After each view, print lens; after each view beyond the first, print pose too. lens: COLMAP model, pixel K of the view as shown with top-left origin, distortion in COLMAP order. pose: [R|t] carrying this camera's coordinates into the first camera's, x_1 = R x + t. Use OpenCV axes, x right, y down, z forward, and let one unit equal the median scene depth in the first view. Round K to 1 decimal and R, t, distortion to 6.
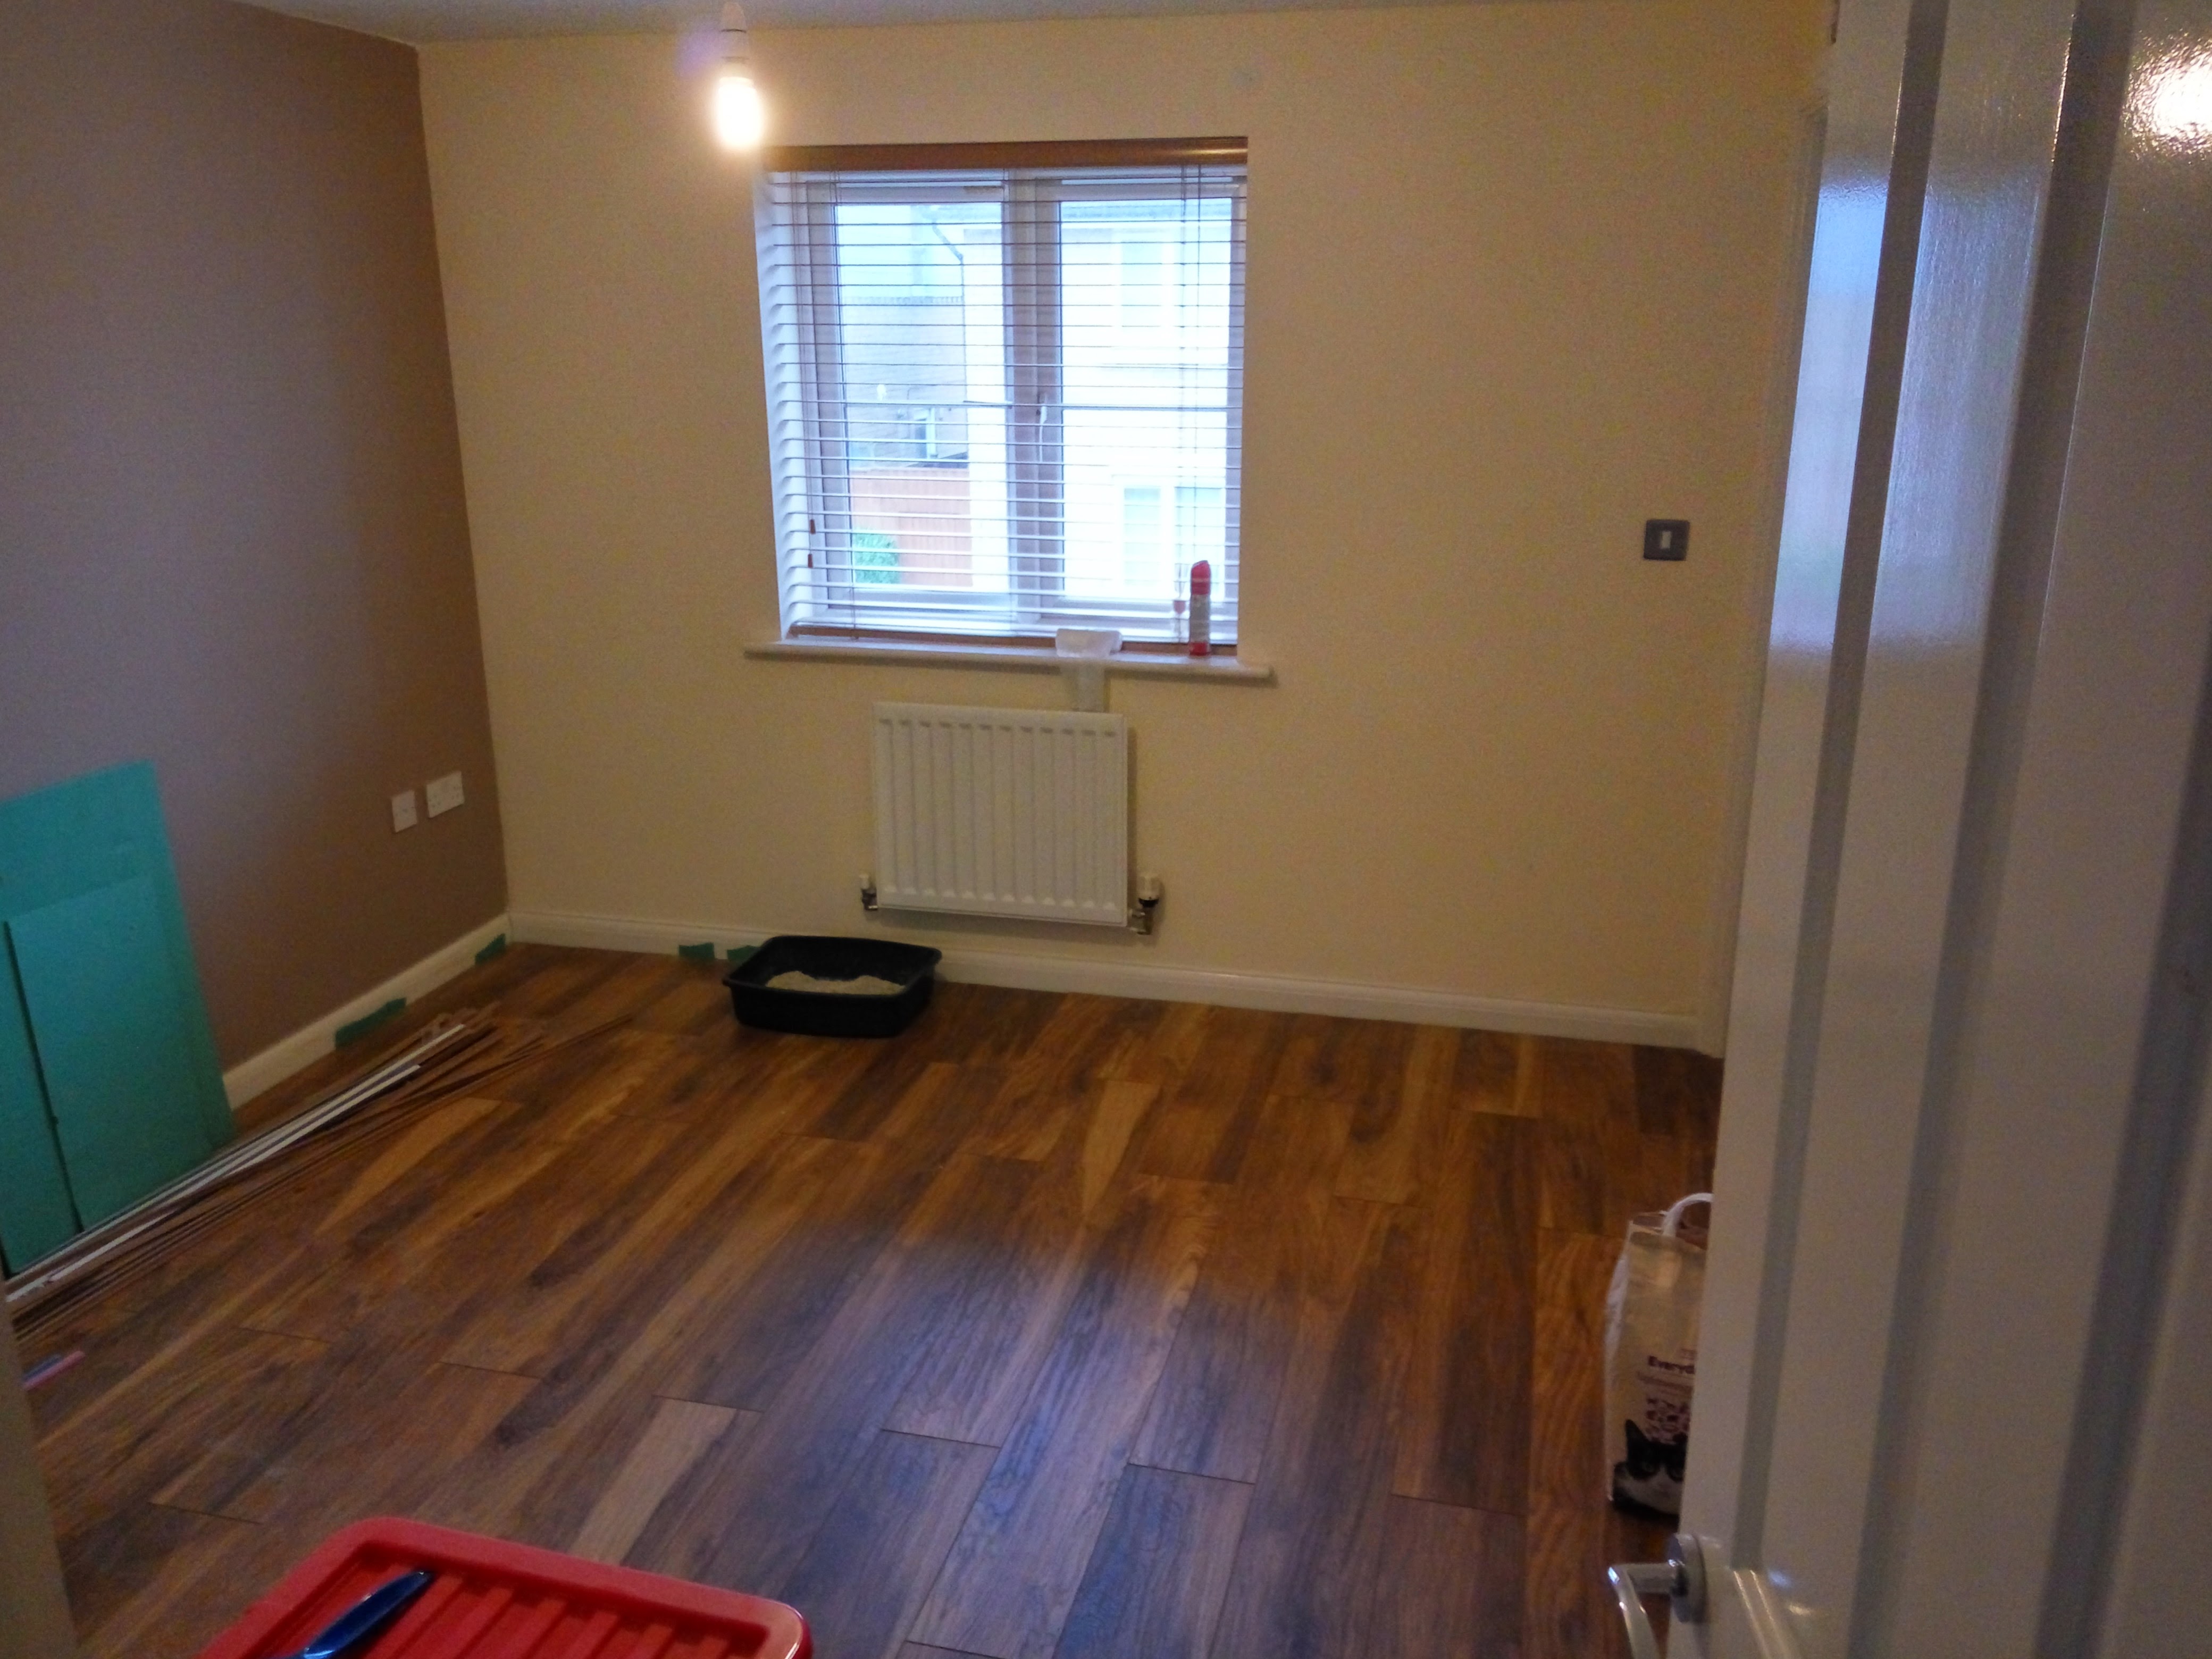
lens RADIAL K [[1779.6, 0, 1100.5], [0, 1779.6, 825.4], [0, 0, 1]] dist [0.043840, -0.005301]
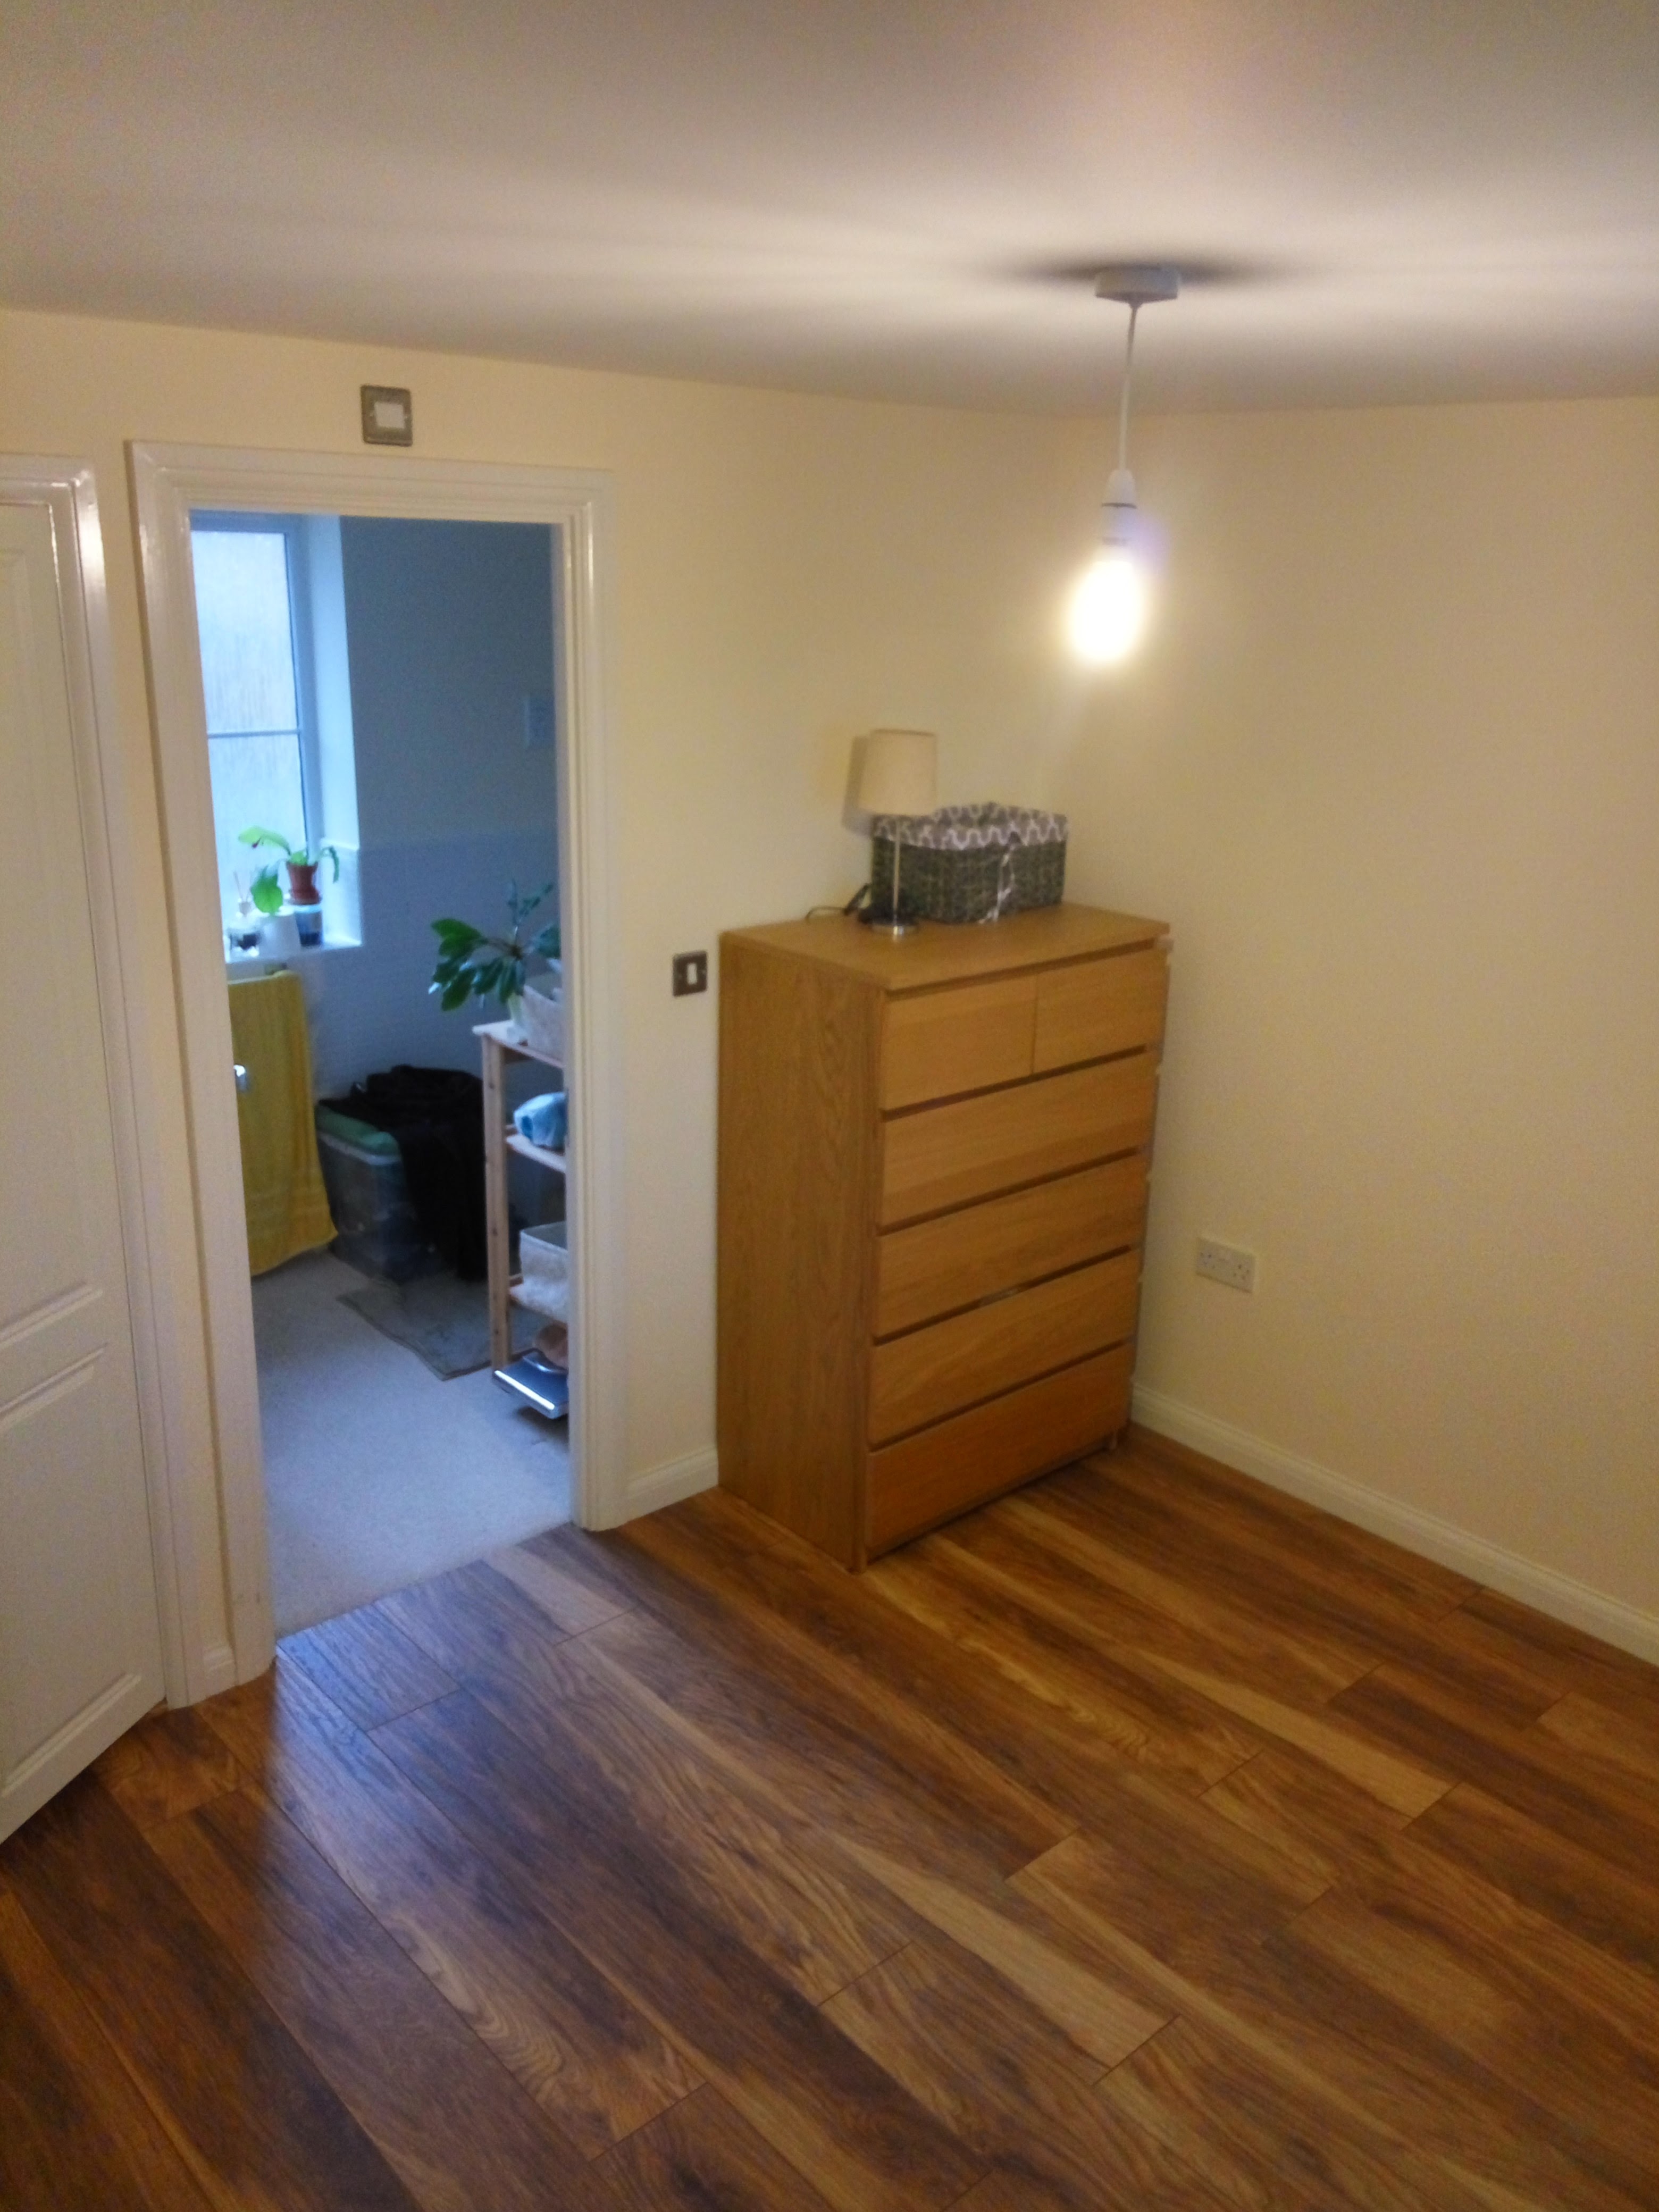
lens RADIAL K [[1779.6, 0, 829.3], [0, 1779.6, 1106.1], [0, 0, 1]] dist [0.043840, -0.005301]
pose [[-0.550336, 0.251997, -0.796007, 0.554389], [-0.258796, 0.854931, 0.449575, -0.595937], [0.793823, 0.453421, -0.405283, 1.282084]]
